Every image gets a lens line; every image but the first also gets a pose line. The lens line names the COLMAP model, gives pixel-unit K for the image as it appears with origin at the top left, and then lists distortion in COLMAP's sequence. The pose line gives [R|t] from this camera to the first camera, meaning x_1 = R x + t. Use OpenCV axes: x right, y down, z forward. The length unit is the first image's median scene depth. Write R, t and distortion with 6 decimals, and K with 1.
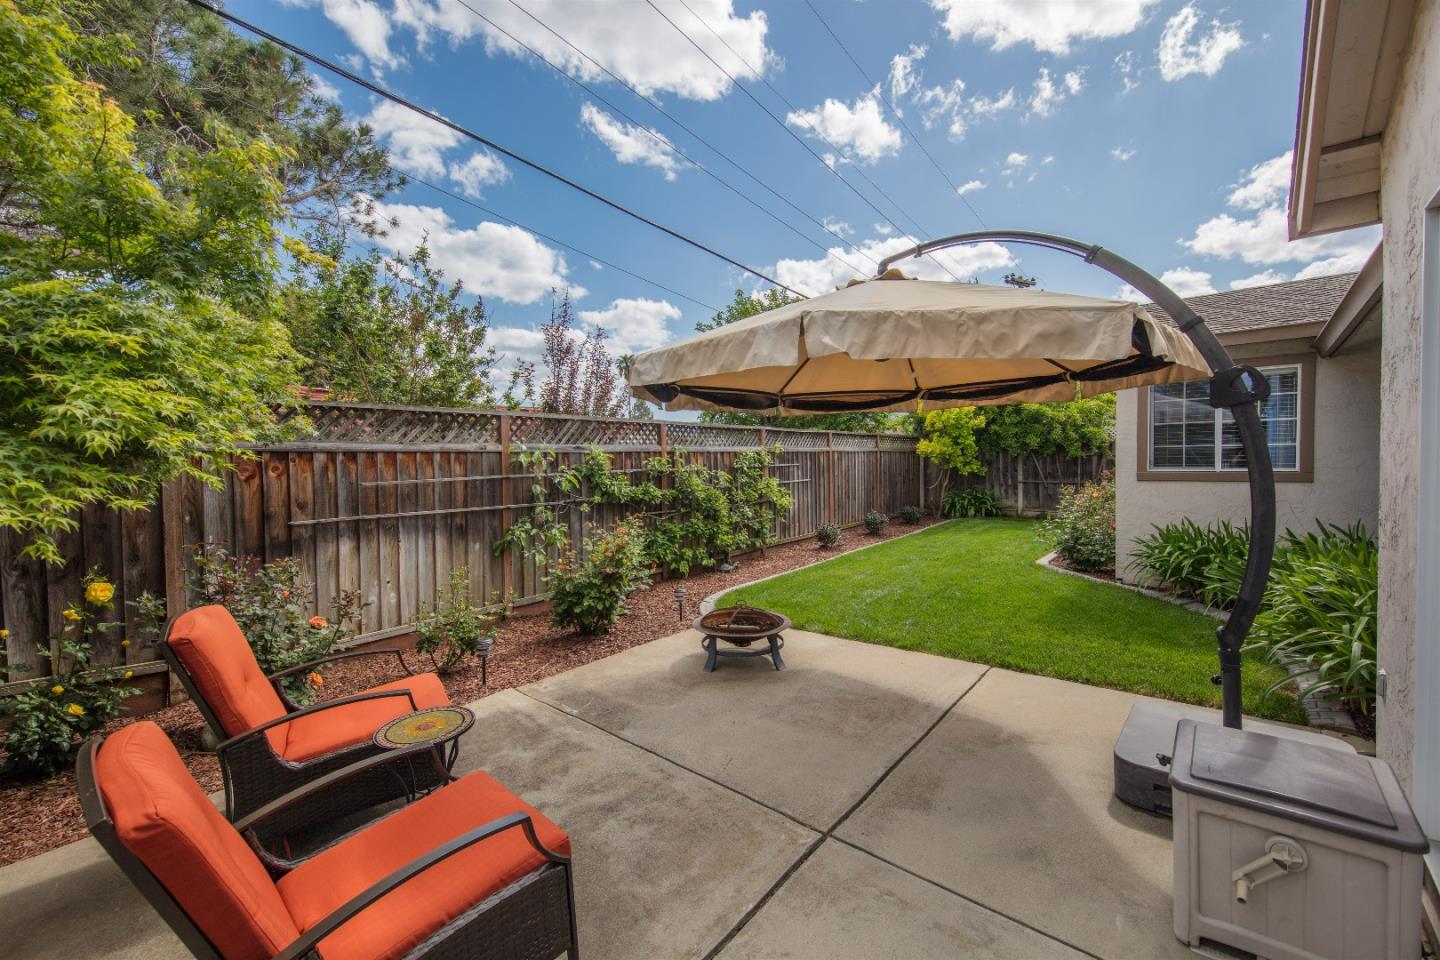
lens RADIAL K [[565.8, 0, 720.0], [0, 565.8, 480.0], [0, 0, 1]] dist [0.002424, 0.000017]
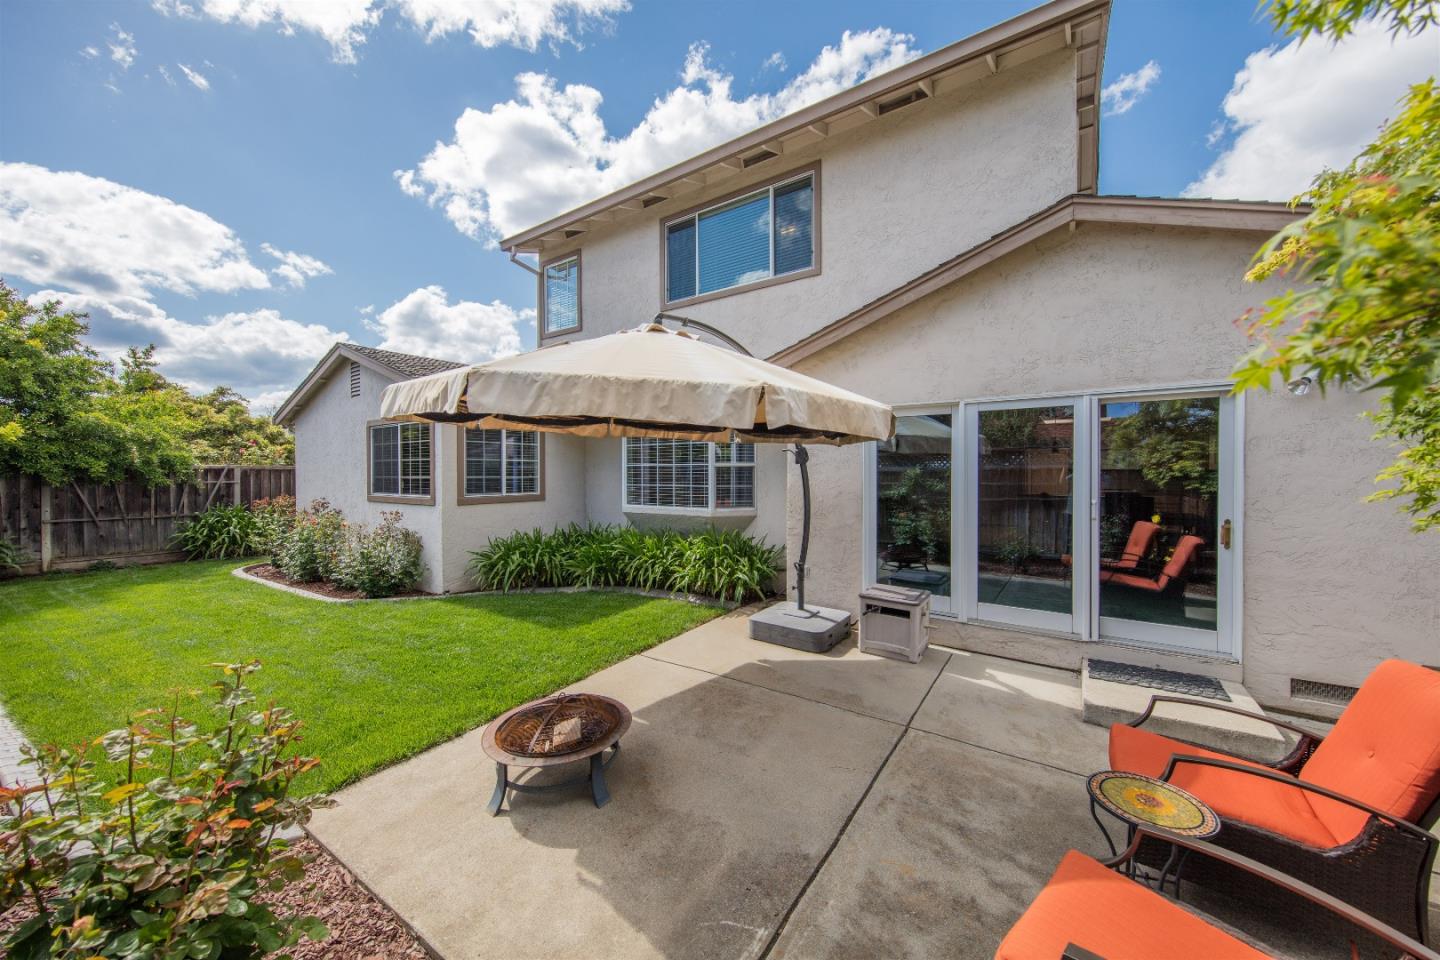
lens RADIAL K [[514.6, 0, 720.0], [0, 514.6, 480.0], [0, 0, 1]] dist [0.003342, -0.000014]
pose [[-0.108212, 0.006031, 0.994110, -0.716772], [0.042795, 0.999083, -0.001403, -0.048252], [-0.993206, 0.042391, -0.108371, 0.996811]]
